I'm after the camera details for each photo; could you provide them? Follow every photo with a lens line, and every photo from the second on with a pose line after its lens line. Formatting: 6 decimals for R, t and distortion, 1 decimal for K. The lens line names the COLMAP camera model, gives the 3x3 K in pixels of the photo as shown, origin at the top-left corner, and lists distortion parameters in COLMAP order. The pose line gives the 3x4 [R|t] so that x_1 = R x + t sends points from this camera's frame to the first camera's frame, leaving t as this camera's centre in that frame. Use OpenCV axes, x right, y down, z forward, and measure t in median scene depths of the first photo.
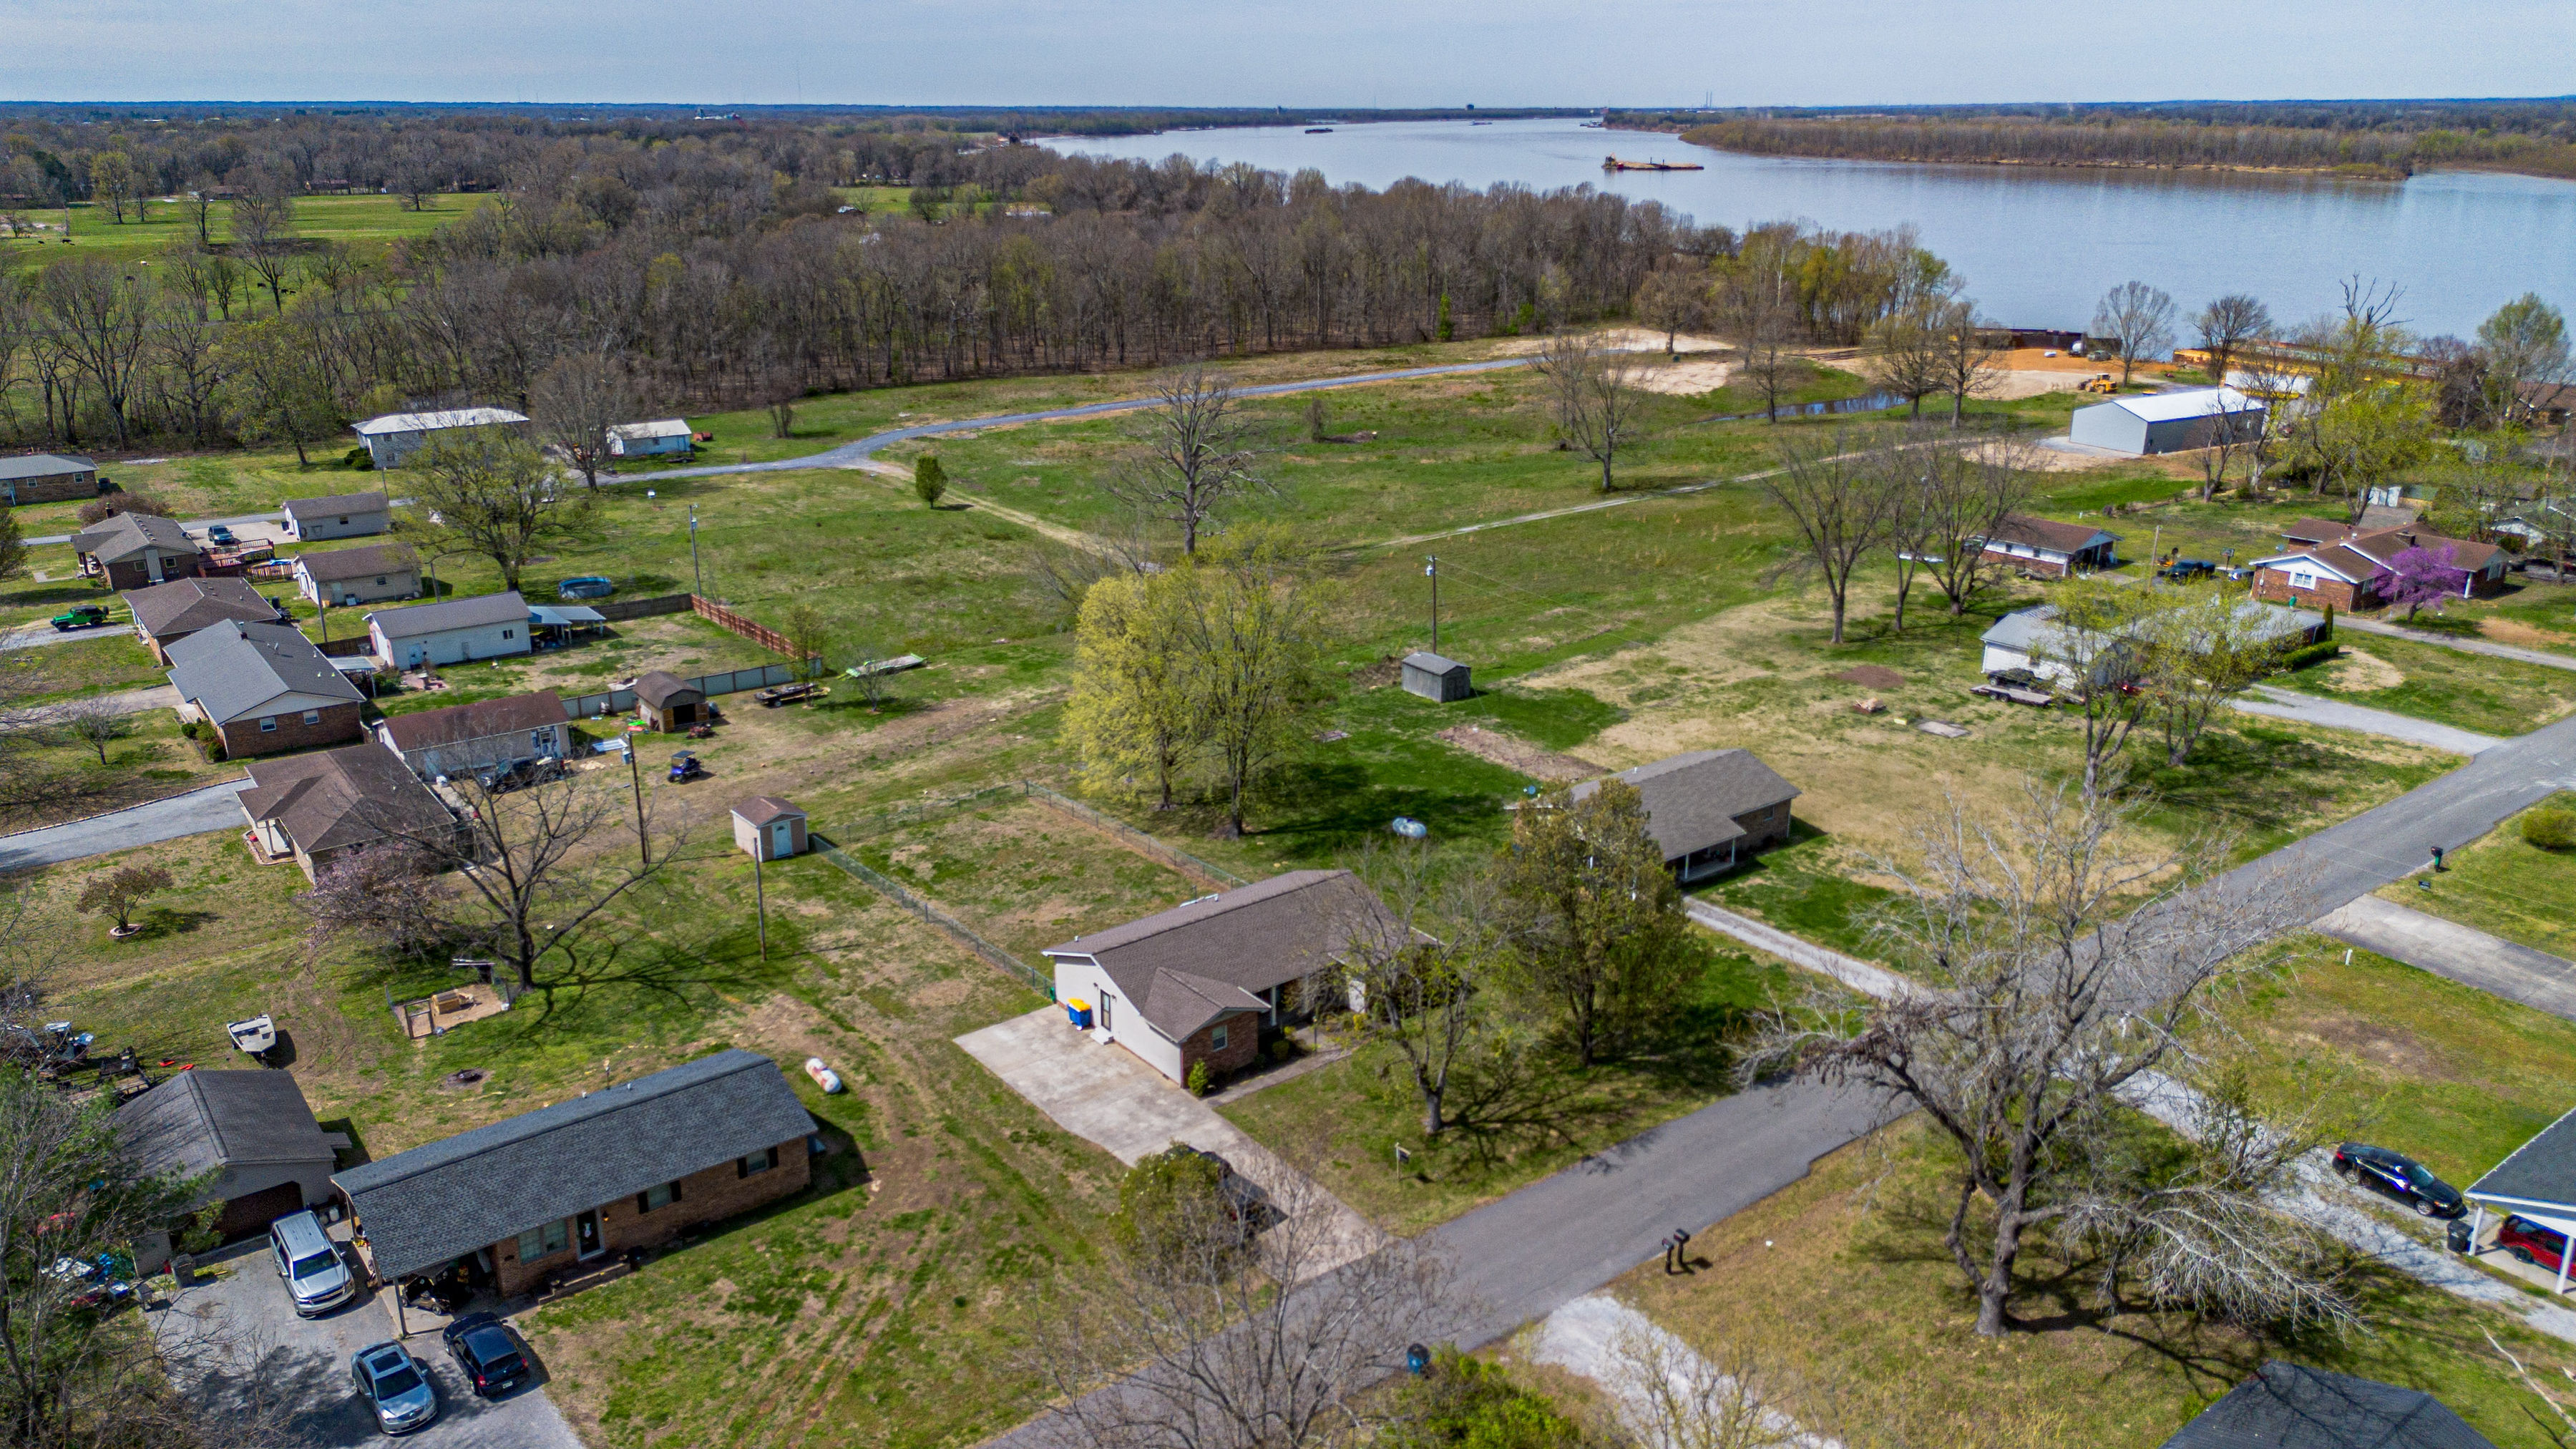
lens RADIAL K [[1830.3, 0, 1305.2], [0, 1830.3, 732.4], [0, 0, 1]] dist [0.087728, -0.084963]
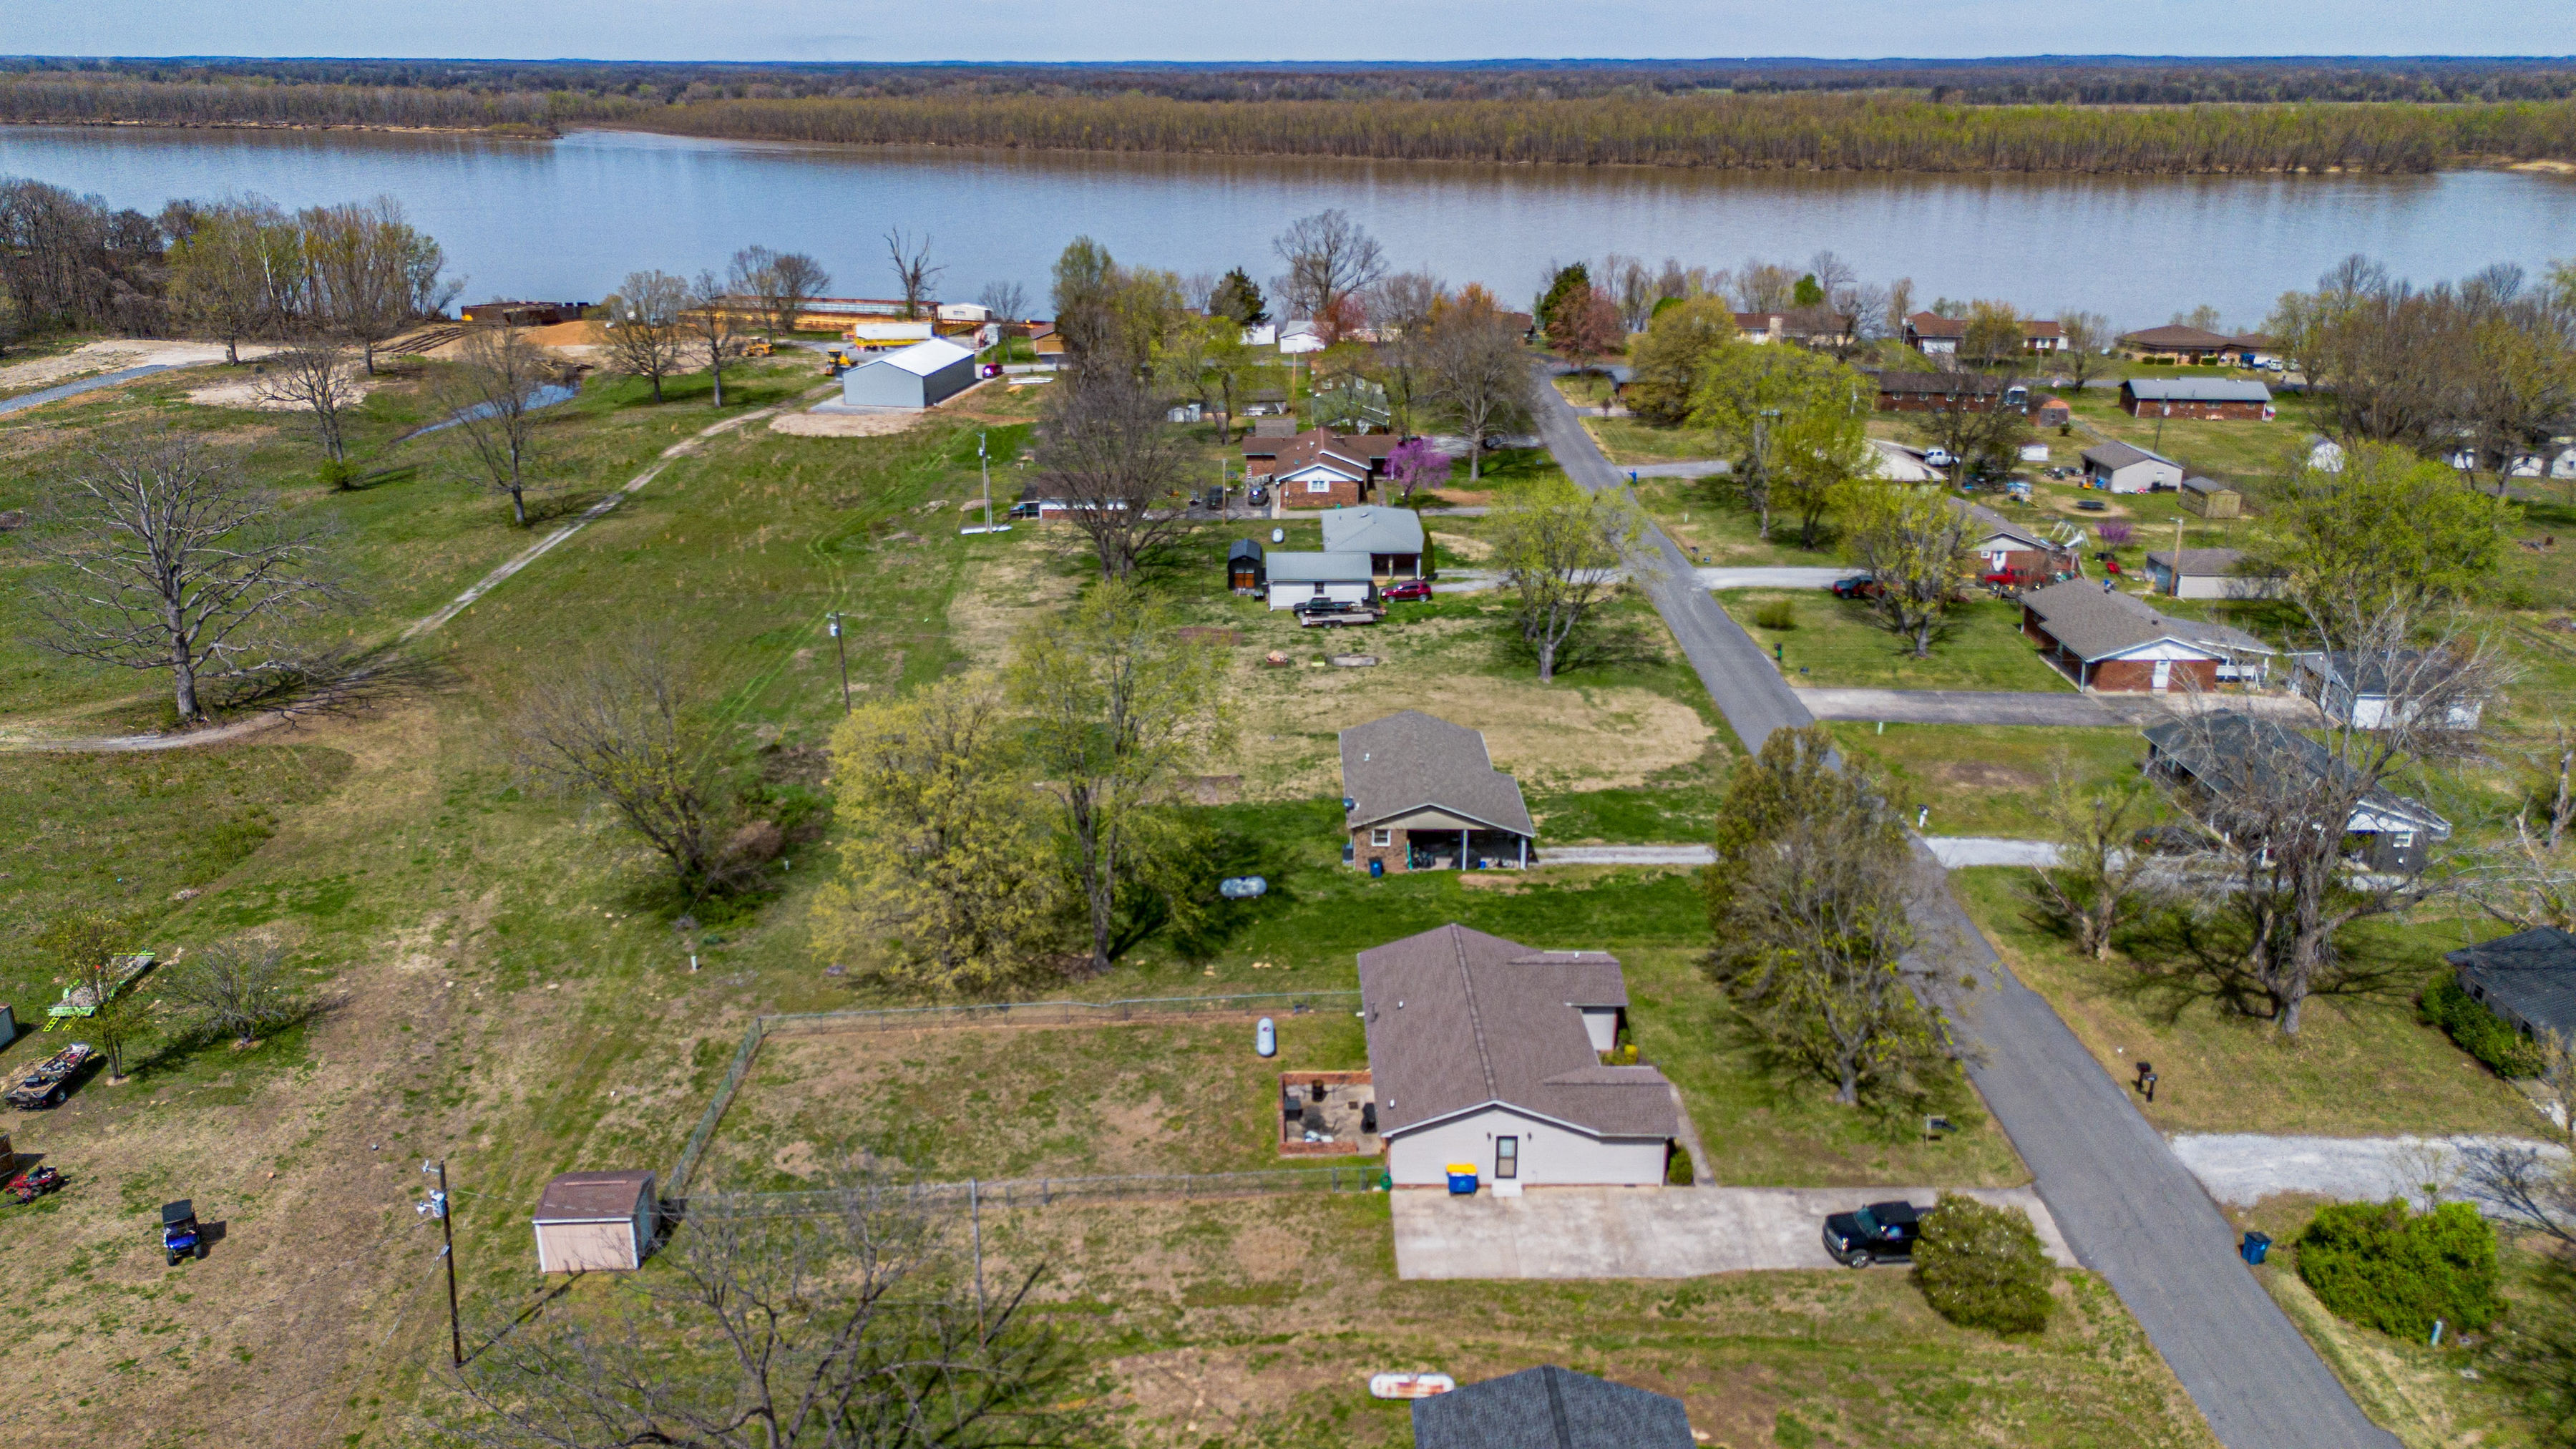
lens RADIAL K [[1824.7, 0, 1299.2], [0, 1824.7, 771.3], [0, 0, 1]] dist [0.068604, -0.066591]
pose [[0.605664, -0.281216, 0.744371, -0.491736], [0.250697, 0.955265, 0.156907, -0.116525], [-0.755197, 0.091579, 0.649070, 0.330825]]
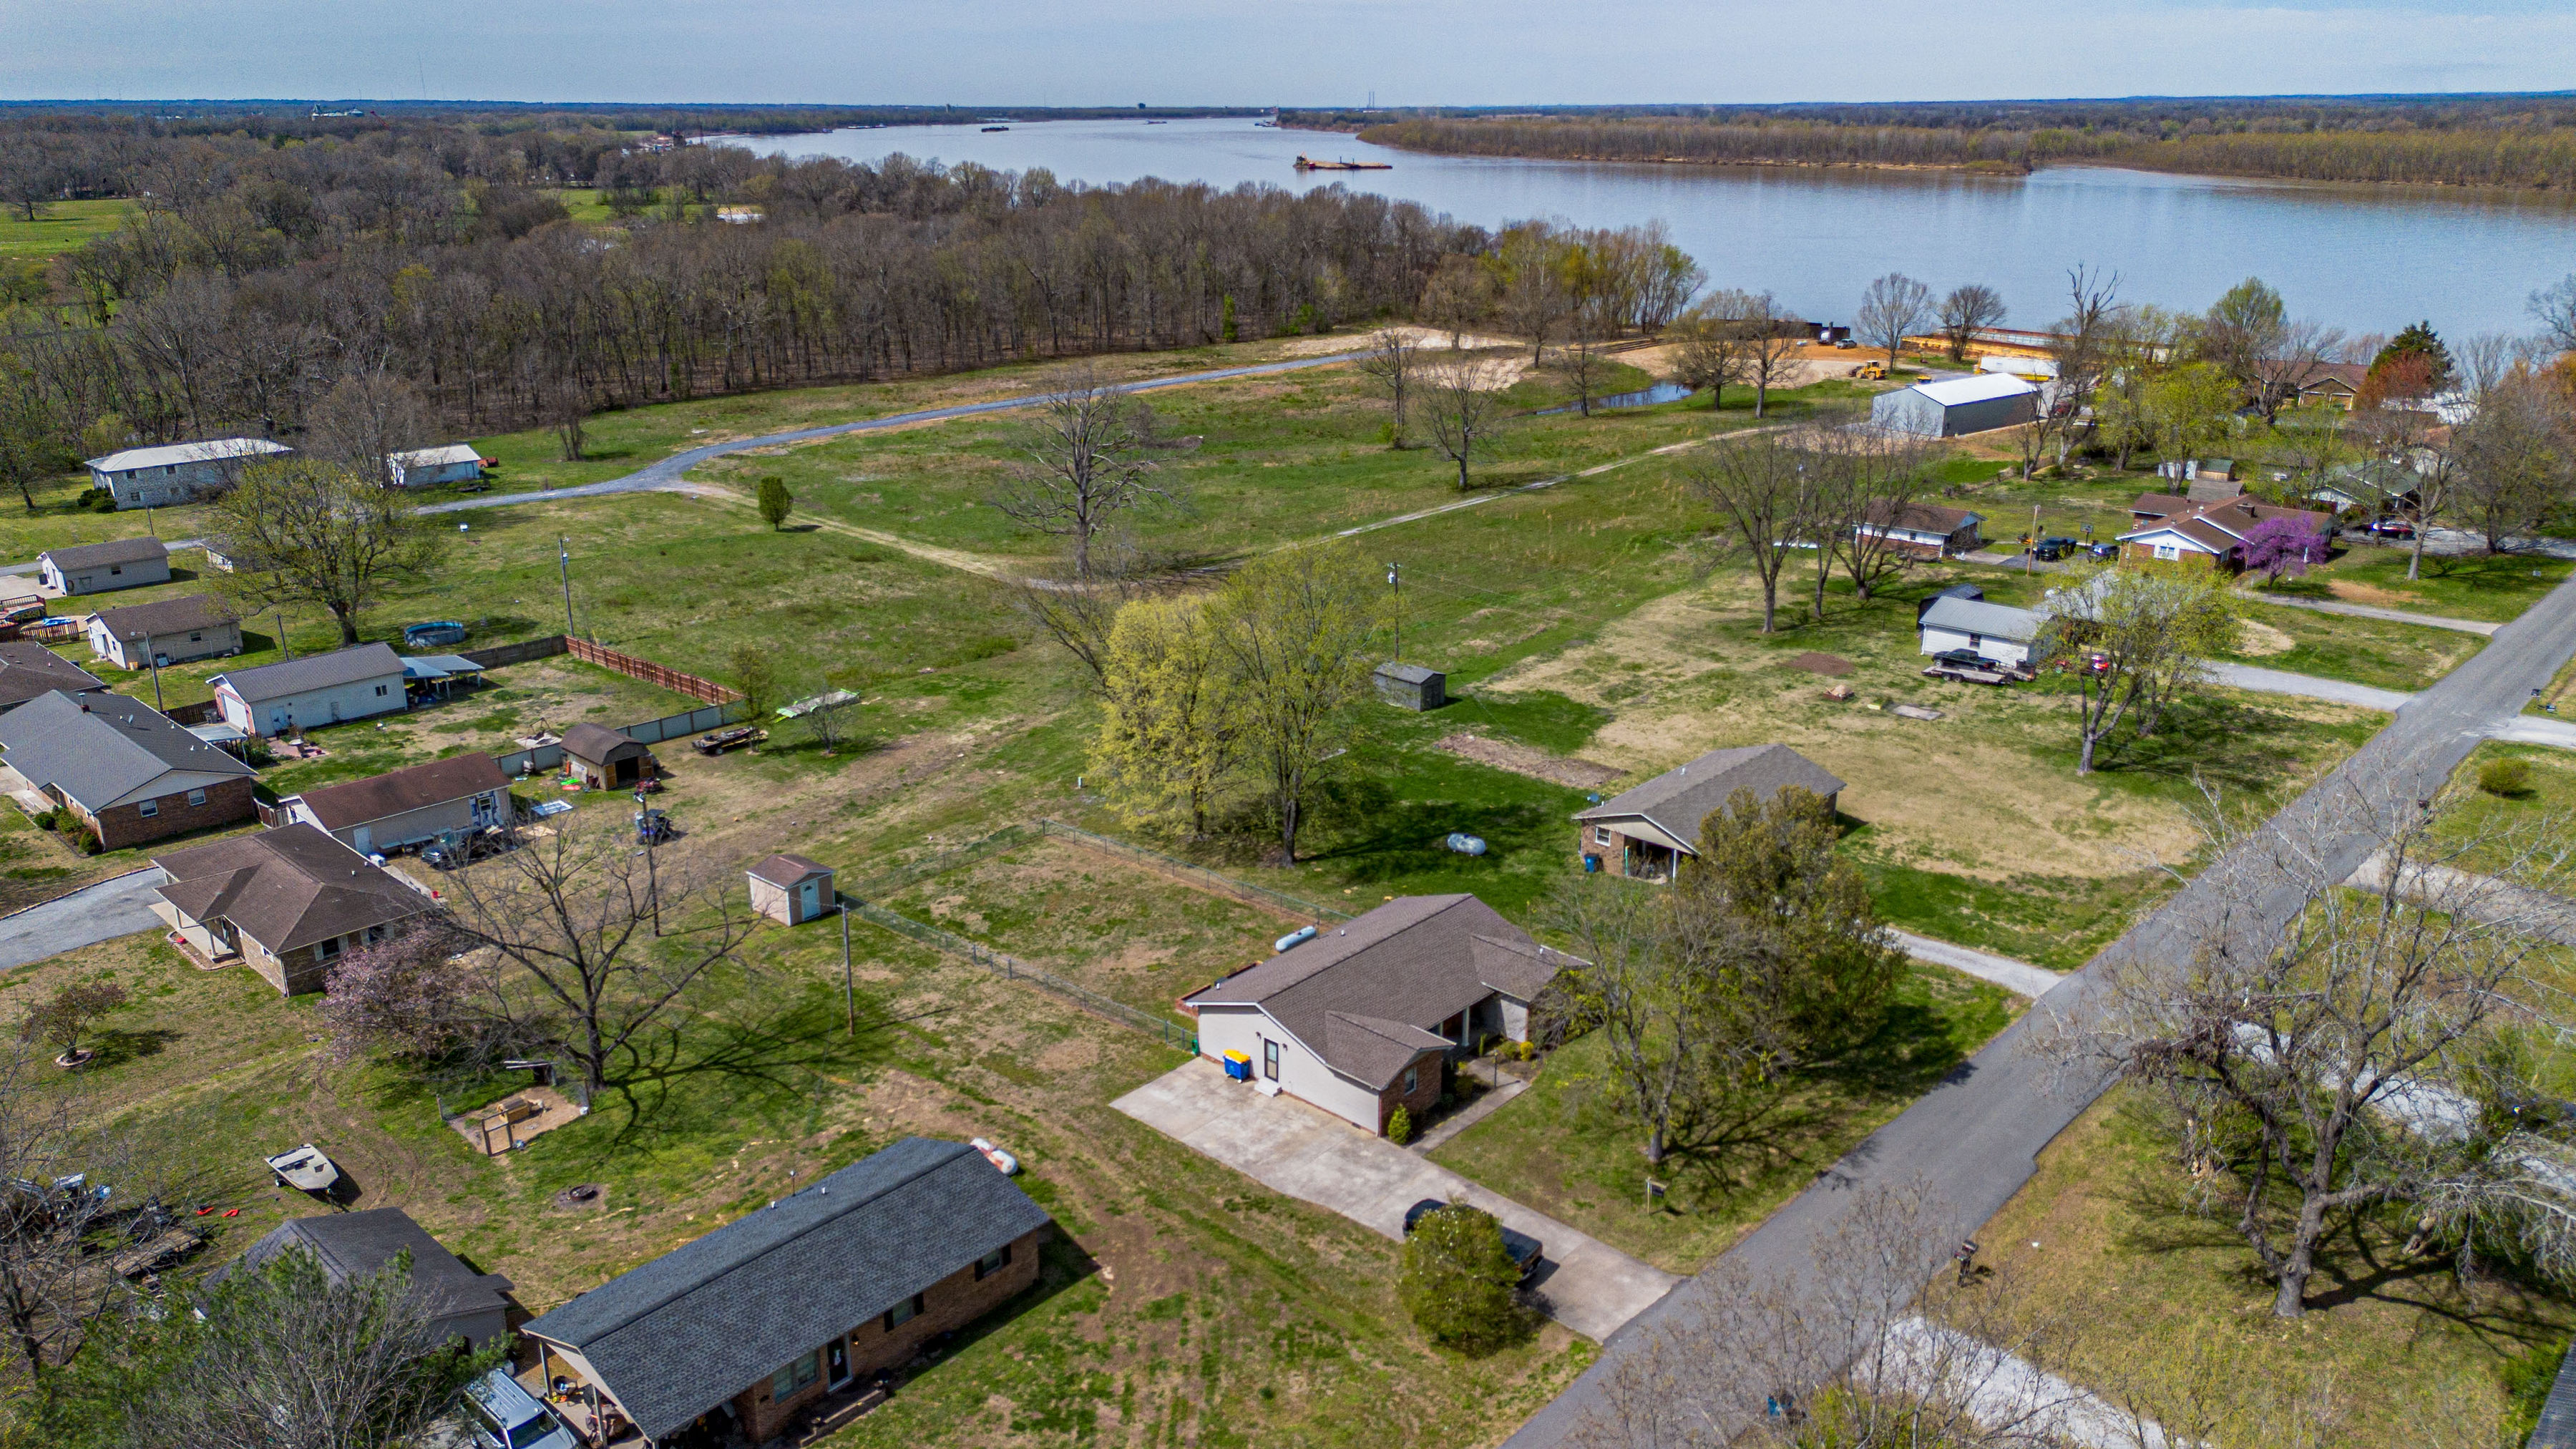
lens RADIAL K [[1830.3, 0, 1305.2], [0, 1830.3, 732.4], [0, 0, 1]] dist [0.087728, -0.084963]
pose [[0.985815, -0.055113, 0.158531, -0.152619], [0.055026, 0.998473, 0.004941, -0.014240], [-0.158561, 0.003853, 0.987342, 0.039392]]
